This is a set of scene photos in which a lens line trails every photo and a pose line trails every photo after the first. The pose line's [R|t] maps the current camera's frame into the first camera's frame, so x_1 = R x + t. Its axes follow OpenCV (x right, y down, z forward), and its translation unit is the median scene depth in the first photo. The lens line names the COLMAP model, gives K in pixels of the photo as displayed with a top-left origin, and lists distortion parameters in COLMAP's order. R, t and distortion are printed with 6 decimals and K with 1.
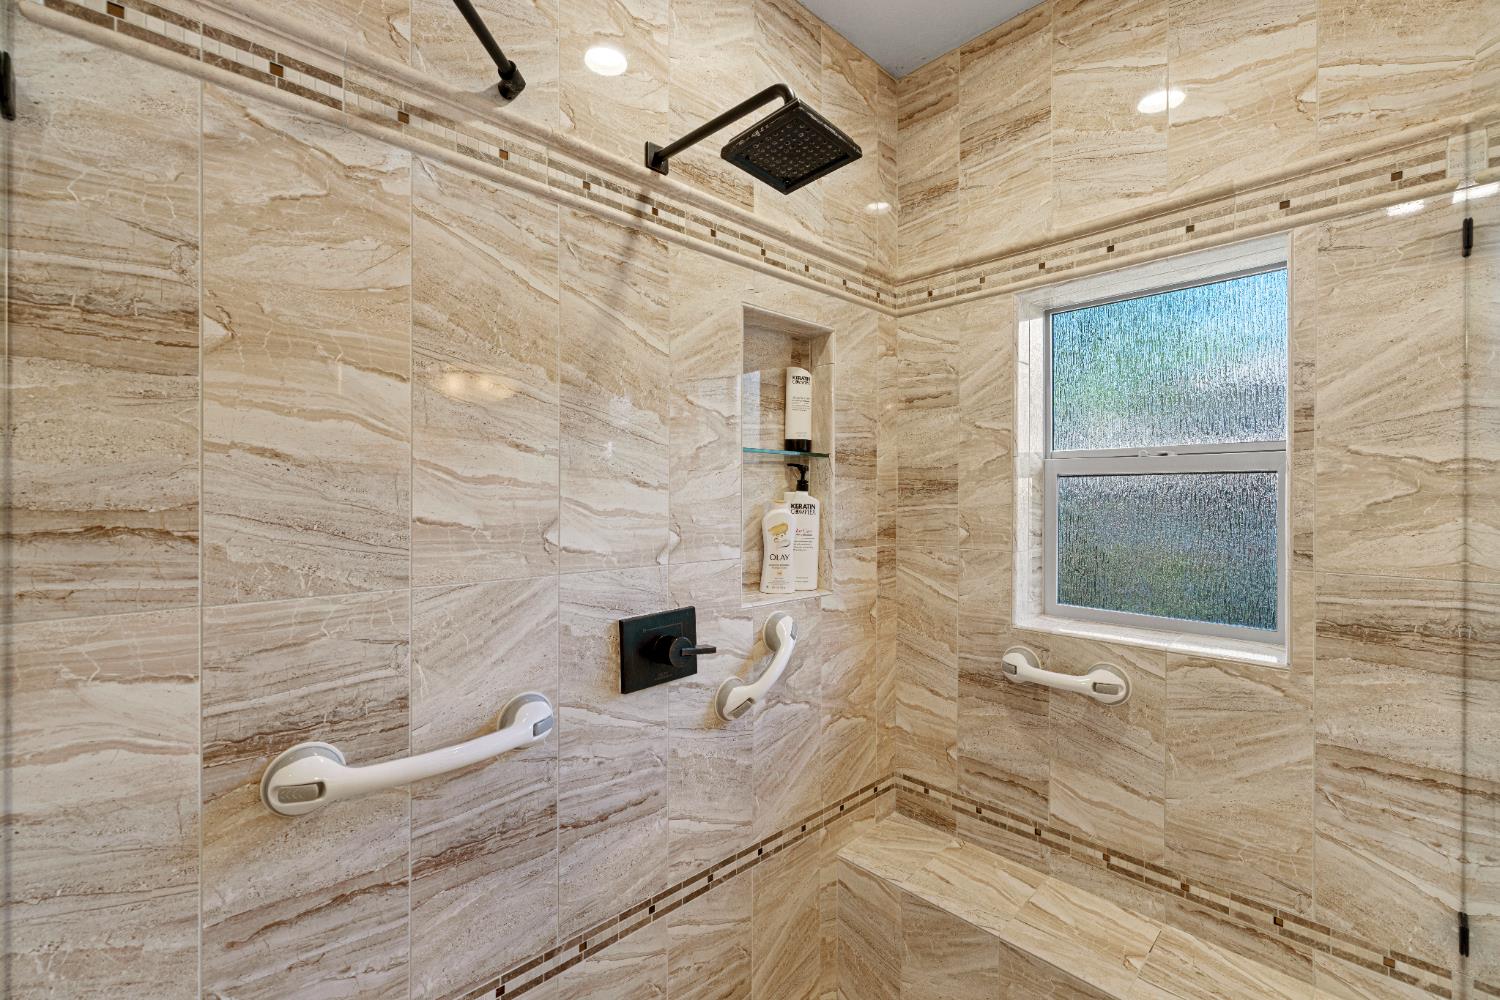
lens RADIAL K [[647.2, 0, 750.0], [0, 647.2, 502.8], [0, 0, 1]] dist [-0.002509, 0.000107]
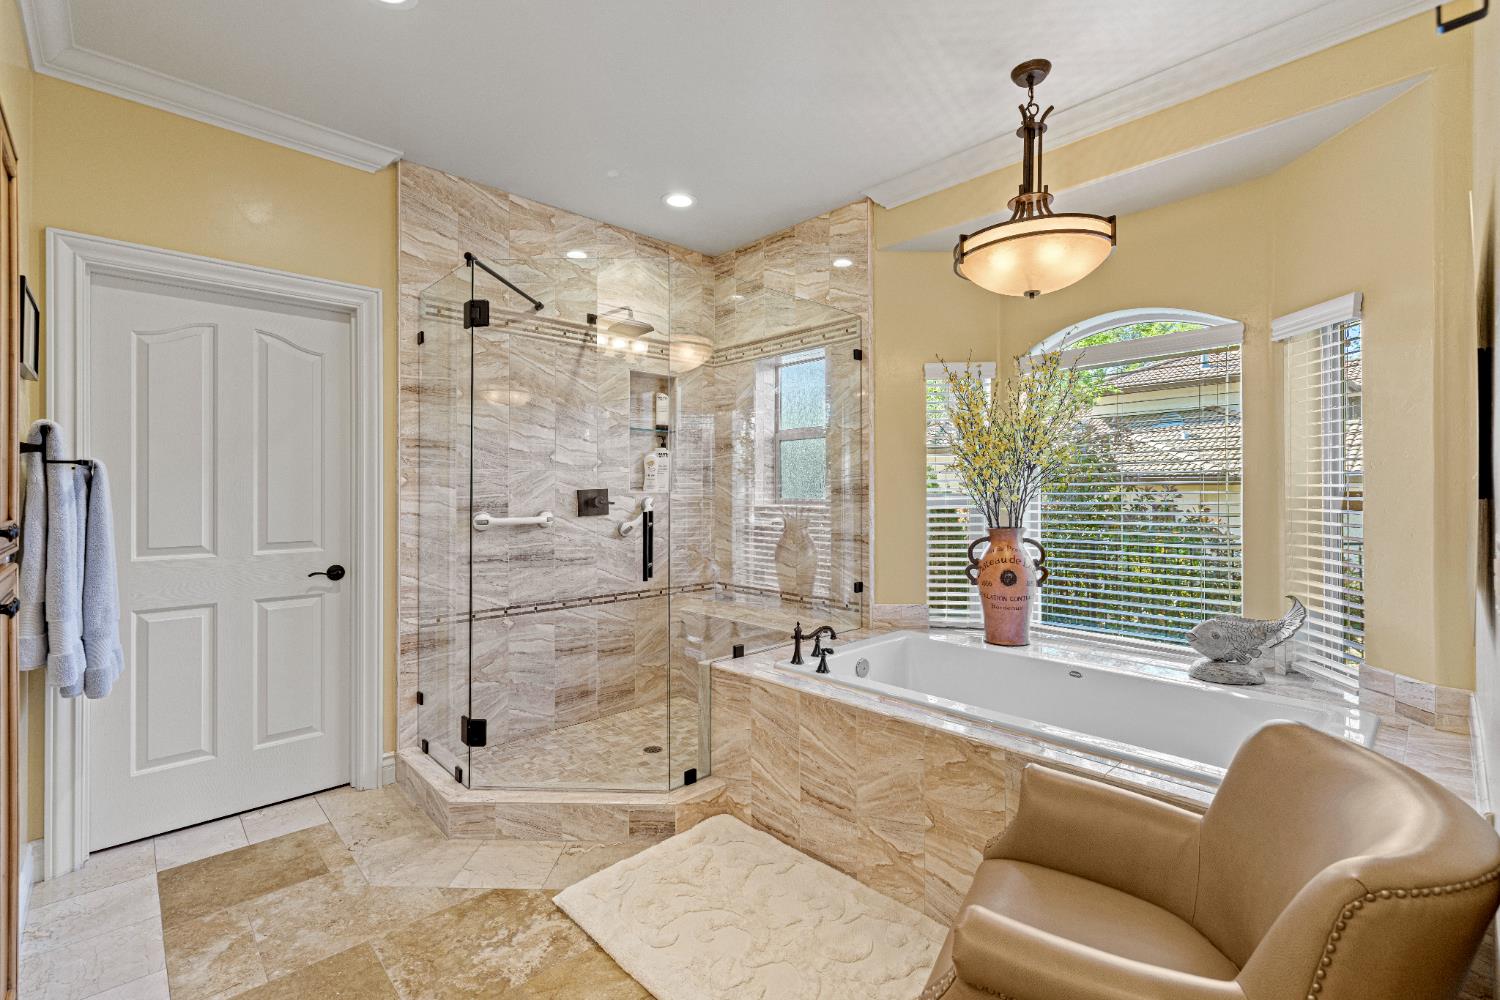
lens RADIAL K [[647.2, 0, 750.5], [0, 647.2, 490.7], [0, 0, 1]] dist [-0.002509, 0.000107]
pose [[0.999990, -0.004142, 0.001389, 0.504718], [0.004156, 0.999937, -0.010414, 0.207995], [-0.001346, 0.010419, 0.999945, -1.666113]]
